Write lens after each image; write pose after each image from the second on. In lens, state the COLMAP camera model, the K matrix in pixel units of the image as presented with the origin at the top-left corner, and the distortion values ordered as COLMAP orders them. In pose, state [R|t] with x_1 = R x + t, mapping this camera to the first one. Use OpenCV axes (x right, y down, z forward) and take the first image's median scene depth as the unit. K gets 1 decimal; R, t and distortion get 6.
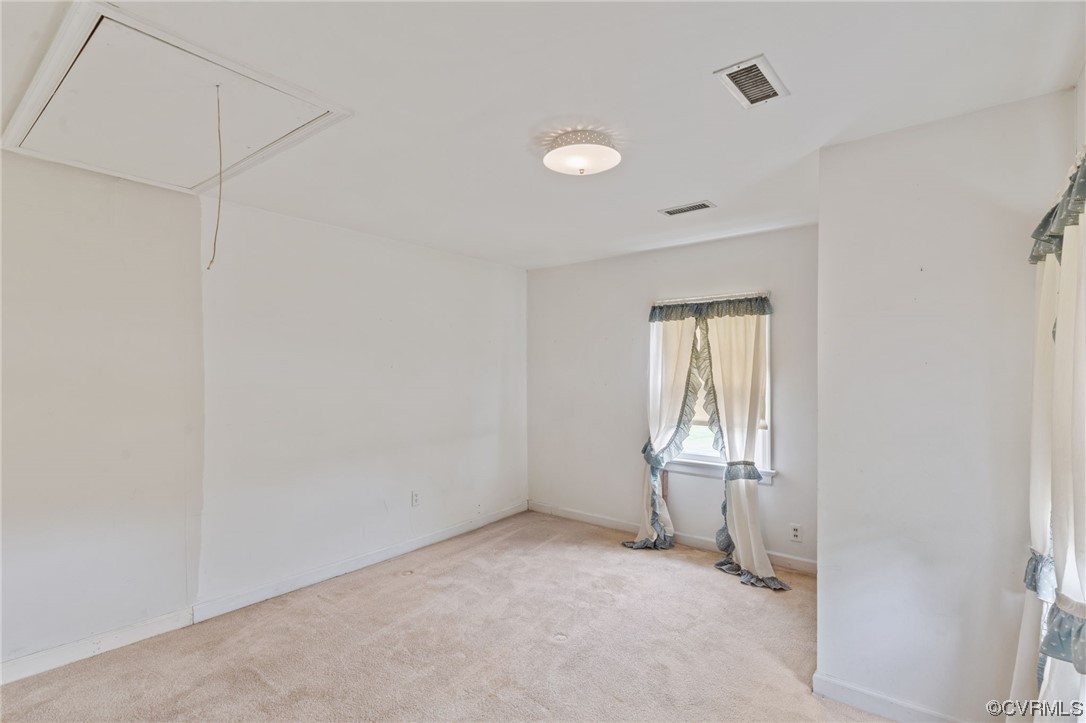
lens RADIAL K [[528.3, 0, 548.2], [0, 528.3, 365.5], [0, 0, 1]] dist [0.000337, 0.000437]
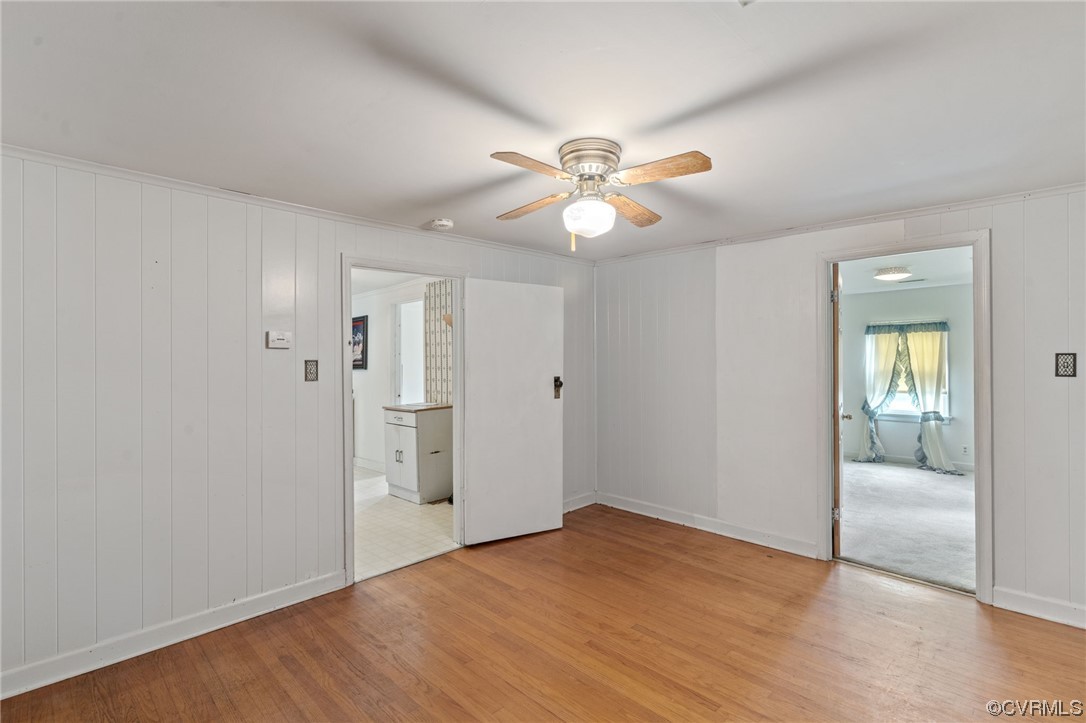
lens RADIAL K [[528.3, 0, 536.7], [0, 528.3, 358.7], [0, 0, 1]] dist [0.000337, 0.000437]
pose [[0.992592, -0.001587, -0.121487, -0.734882], [0.000727, 0.999974, -0.007117, 0.009611], [0.121495, 0.006976, 0.992568, -0.941828]]
